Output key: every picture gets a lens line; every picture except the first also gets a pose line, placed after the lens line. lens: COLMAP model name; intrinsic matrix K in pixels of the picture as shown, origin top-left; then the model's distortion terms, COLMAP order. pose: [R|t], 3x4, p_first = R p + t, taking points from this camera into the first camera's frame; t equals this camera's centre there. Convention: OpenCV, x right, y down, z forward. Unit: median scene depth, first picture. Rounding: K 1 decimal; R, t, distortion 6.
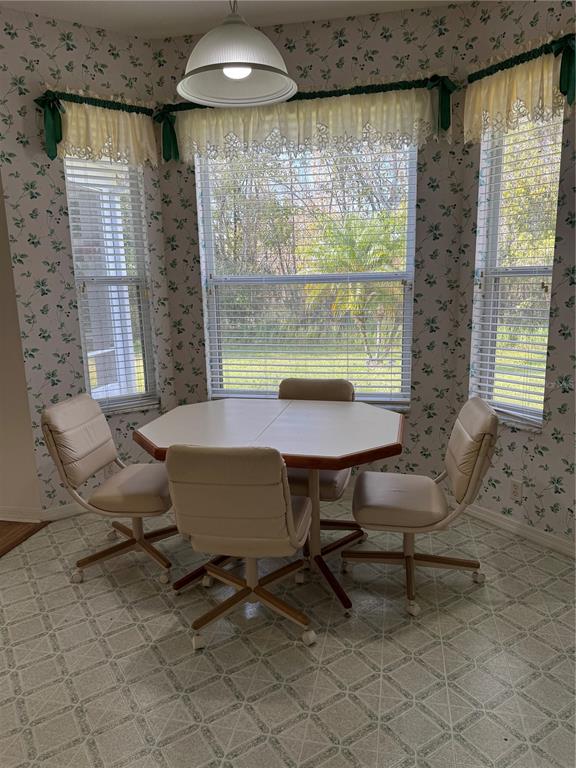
lens RADIAL K [[538.8, 0, 290.0], [0, 538.8, 383.3], [0, 0, 1]] dist [0.106892, -0.129860]
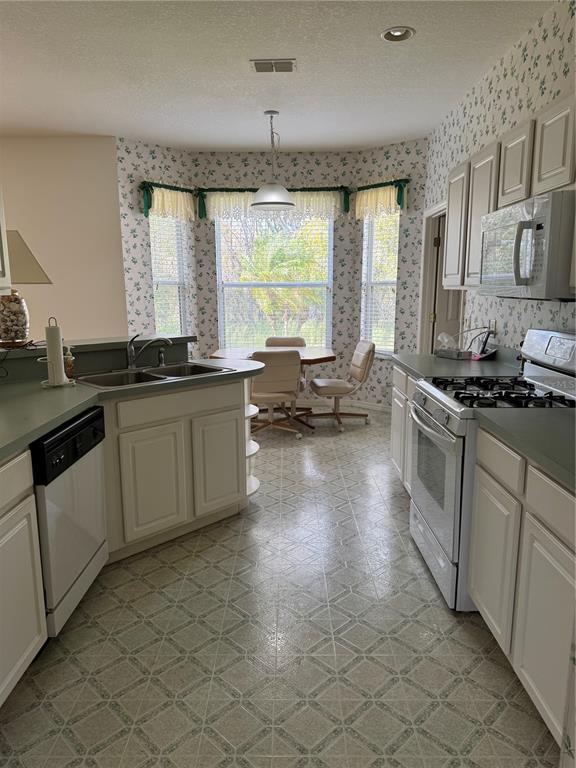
lens RADIAL K [[536.1, 0, 286.7], [0, 536.1, 397.3], [0, 0, 1]] dist [0.103306, -0.141487]
pose [[0.978924, -0.021637, 0.203076, -0.350451], [0.020645, 0.999762, 0.007005, 0.199111], [-0.203180, -0.002665, 0.979138, -0.900778]]
